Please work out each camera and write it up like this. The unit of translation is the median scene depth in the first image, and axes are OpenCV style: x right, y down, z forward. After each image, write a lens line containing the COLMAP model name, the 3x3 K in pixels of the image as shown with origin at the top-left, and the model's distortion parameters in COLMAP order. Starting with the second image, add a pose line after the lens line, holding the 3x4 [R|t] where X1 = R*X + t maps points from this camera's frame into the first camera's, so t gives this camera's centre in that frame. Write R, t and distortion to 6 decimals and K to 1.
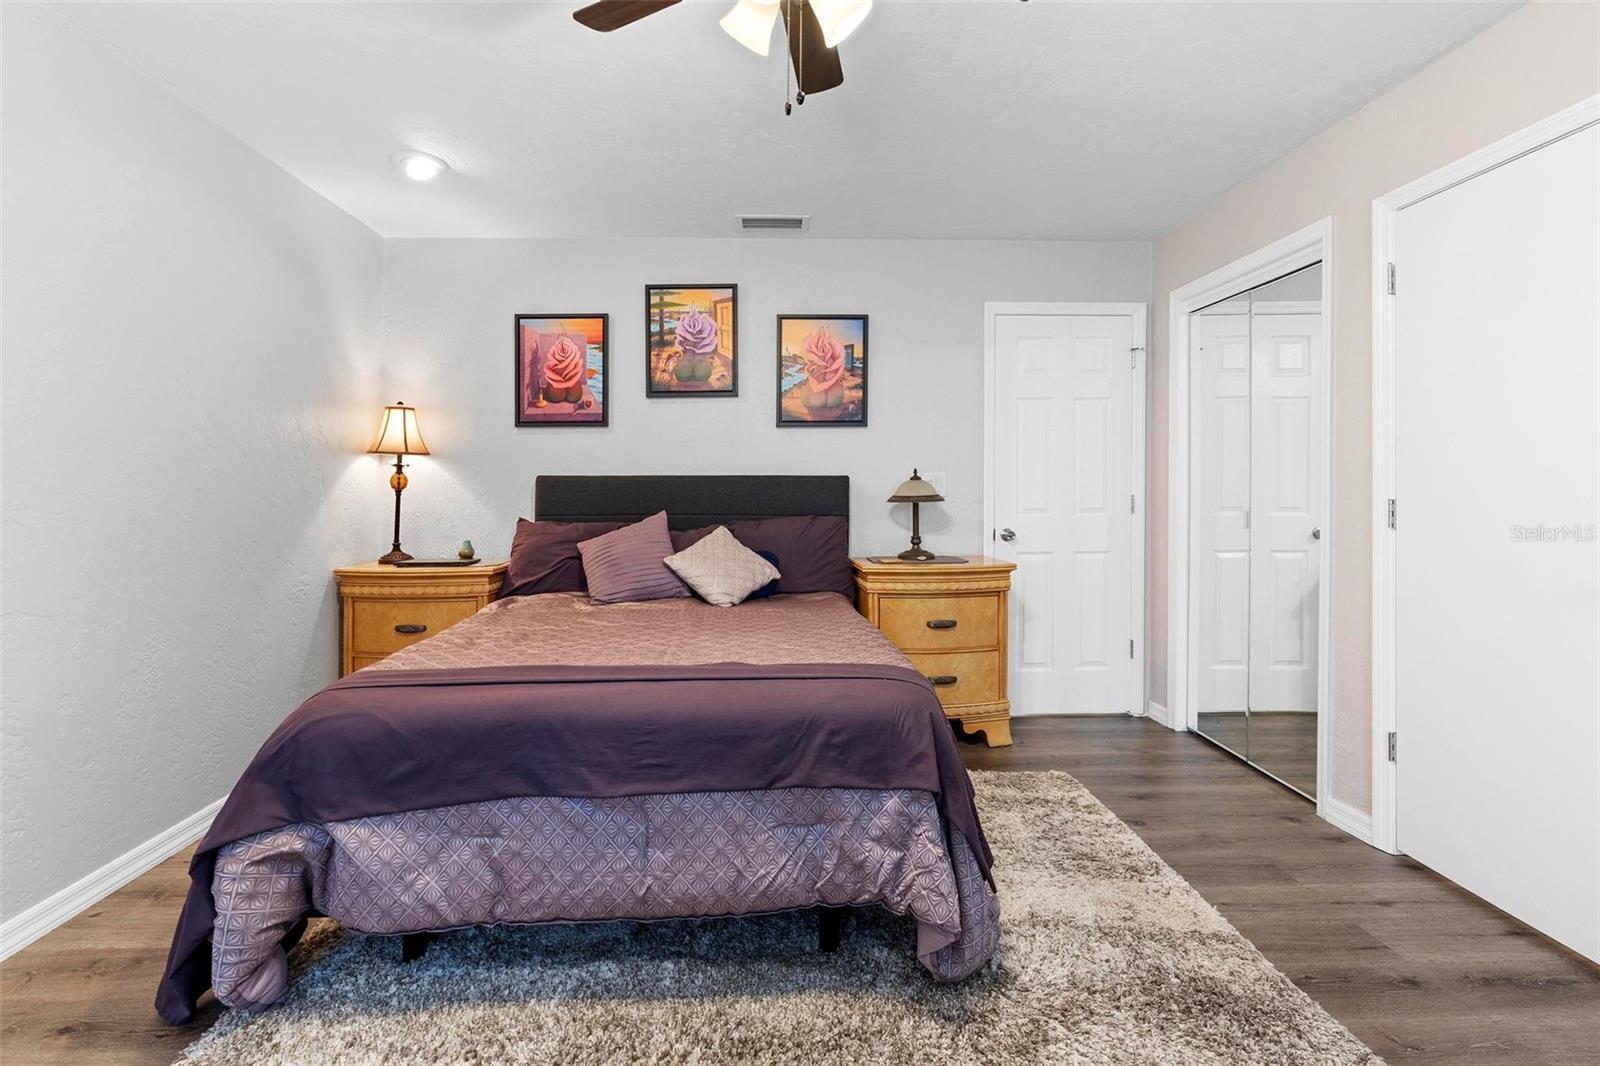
lens RADIAL K [[719.9, 0, 696.1], [0, 719.9, 500.5], [0, 0, 1]] dist [-0.011180, 0.004677]
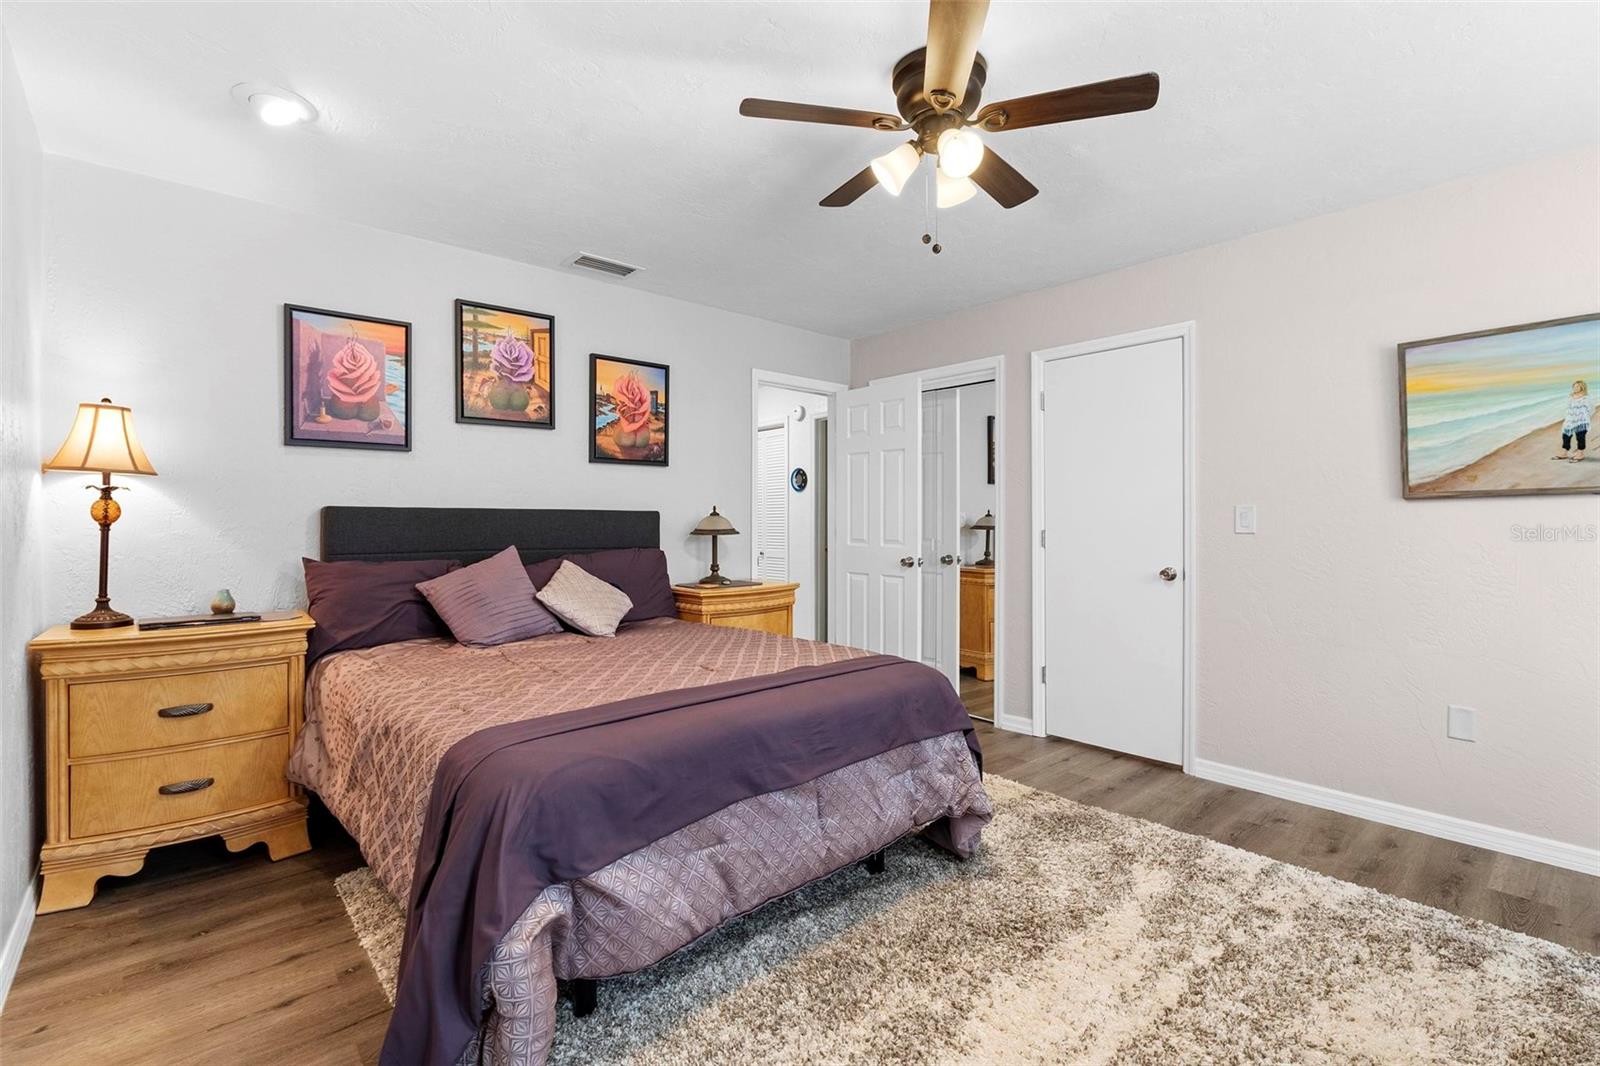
lens RADIAL K [[719.9, 0, 778.7], [0, 719.9, 537.6], [0, 0, 1]] dist [-0.011180, 0.004677]
pose [[0.774913, -0.010336, 0.631983, -0.344329], [0.008205, 0.999947, 0.006294, 0.000052], [-0.632014, 0.000308, 0.774957, 0.039645]]
